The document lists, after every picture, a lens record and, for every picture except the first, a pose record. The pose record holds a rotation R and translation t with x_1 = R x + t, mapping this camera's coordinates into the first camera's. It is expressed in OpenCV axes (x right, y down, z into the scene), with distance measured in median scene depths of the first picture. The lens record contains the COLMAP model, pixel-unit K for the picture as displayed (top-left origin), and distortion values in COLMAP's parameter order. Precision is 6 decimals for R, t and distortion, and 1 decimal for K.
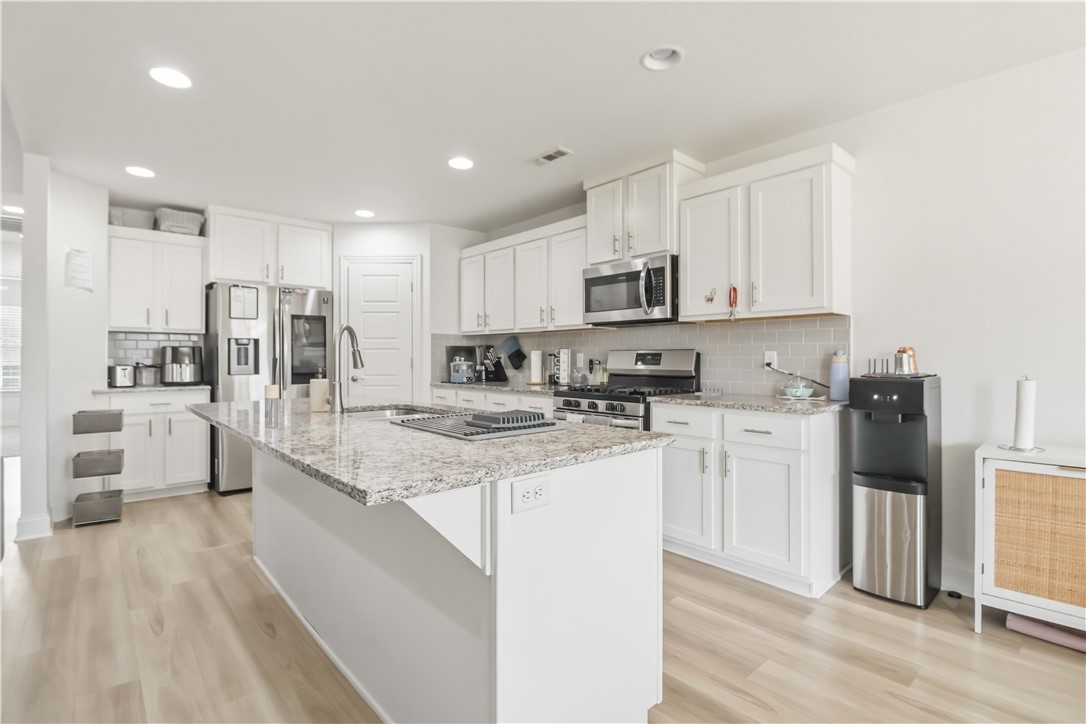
lens RADIAL K [[506.5, 0, 557.9], [0, 506.5, 350.5], [0, 0, 1]] dist [0.001083, -0.013133]
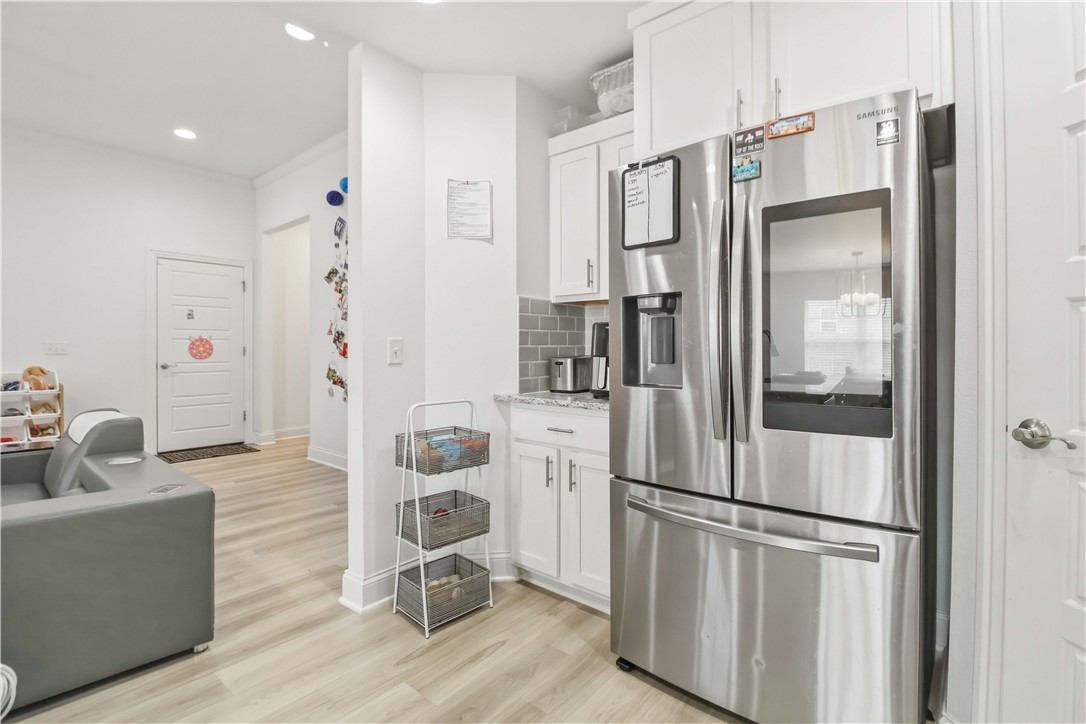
lens RADIAL K [[506.5, 0, 557.9], [0, 506.5, 350.5], [0, 0, 1]] dist [0.001083, -0.013133]
pose [[0.132131, 0.007787, -0.991202, -0.263766], [0.012058, 0.999883, 0.009462, 0.016211], [0.991159, -0.013202, 0.132022, 0.968701]]
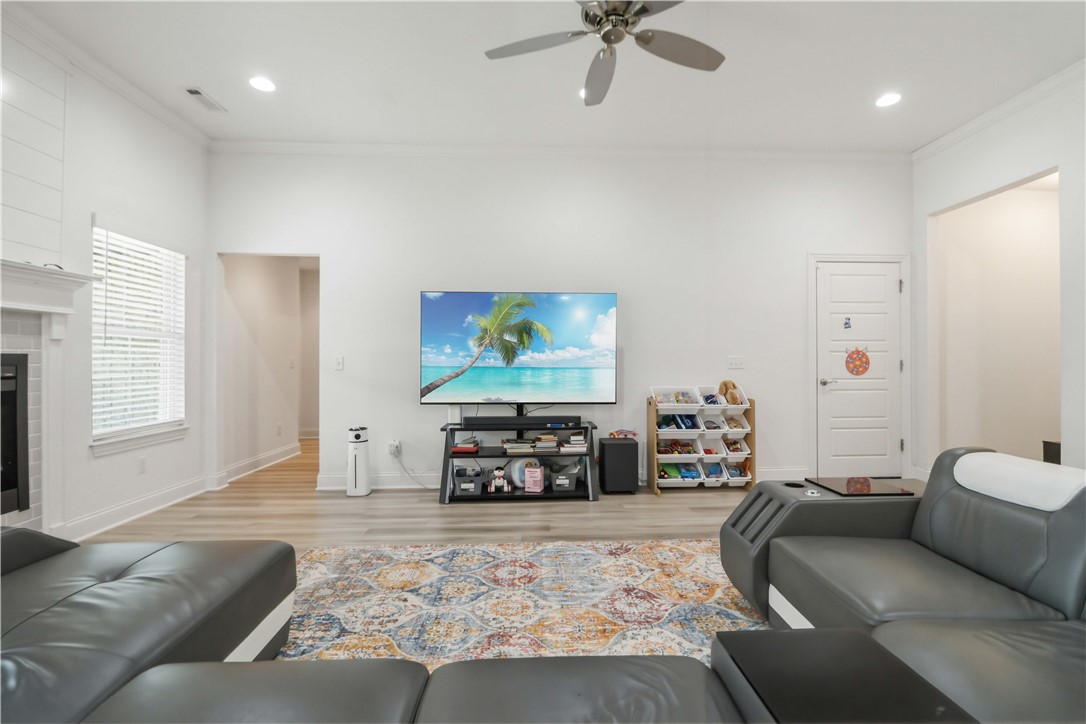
lens RADIAL K [[505.2, 0, 557.0], [0, 505.2, 354.3], [0, 0, 1]] dist [0.003859, -0.015027]
pose [[-0.644625, -0.008150, -0.764456, -0.405747], [0.015602, 0.999595, -0.023813, 0.010237], [0.764340, -0.027277, -0.644236, 0.399181]]
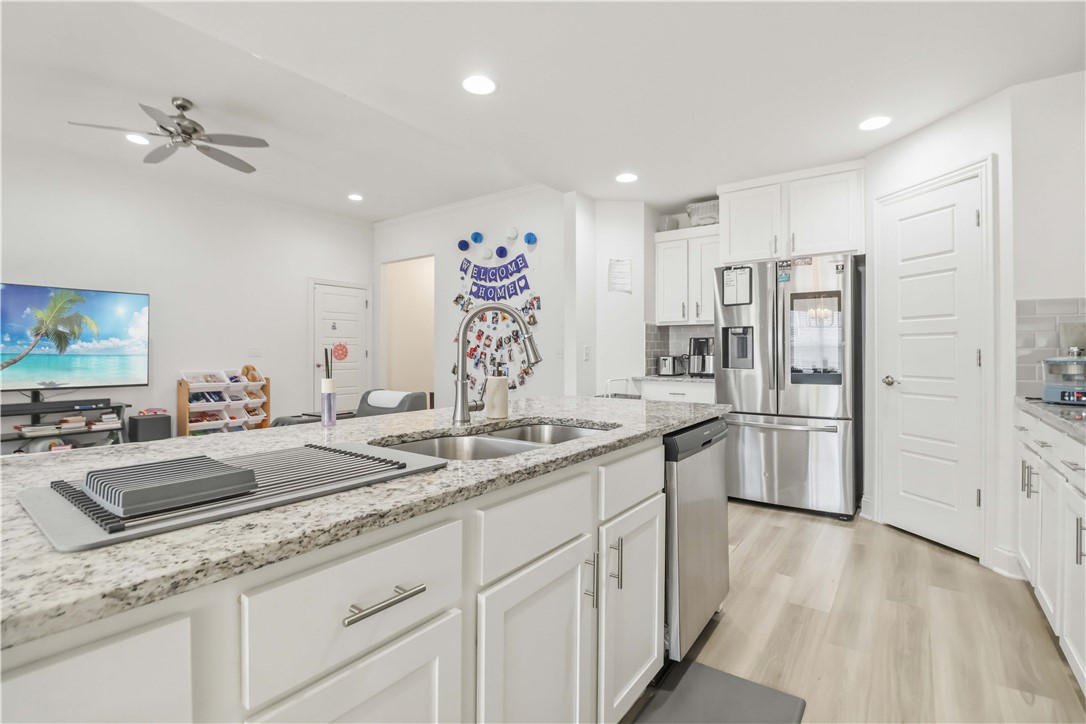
lens RADIAL K [[505.2, 0, 557.0], [0, 505.2, 354.3], [0, 0, 1]] dist [0.003859, -0.015027]
pose [[0.205552, 0.008344, -0.978611, 0.190792], [0.012943, 0.999853, 0.011243, 0.010294], [0.978561, -0.014977, 0.205414, 0.568080]]
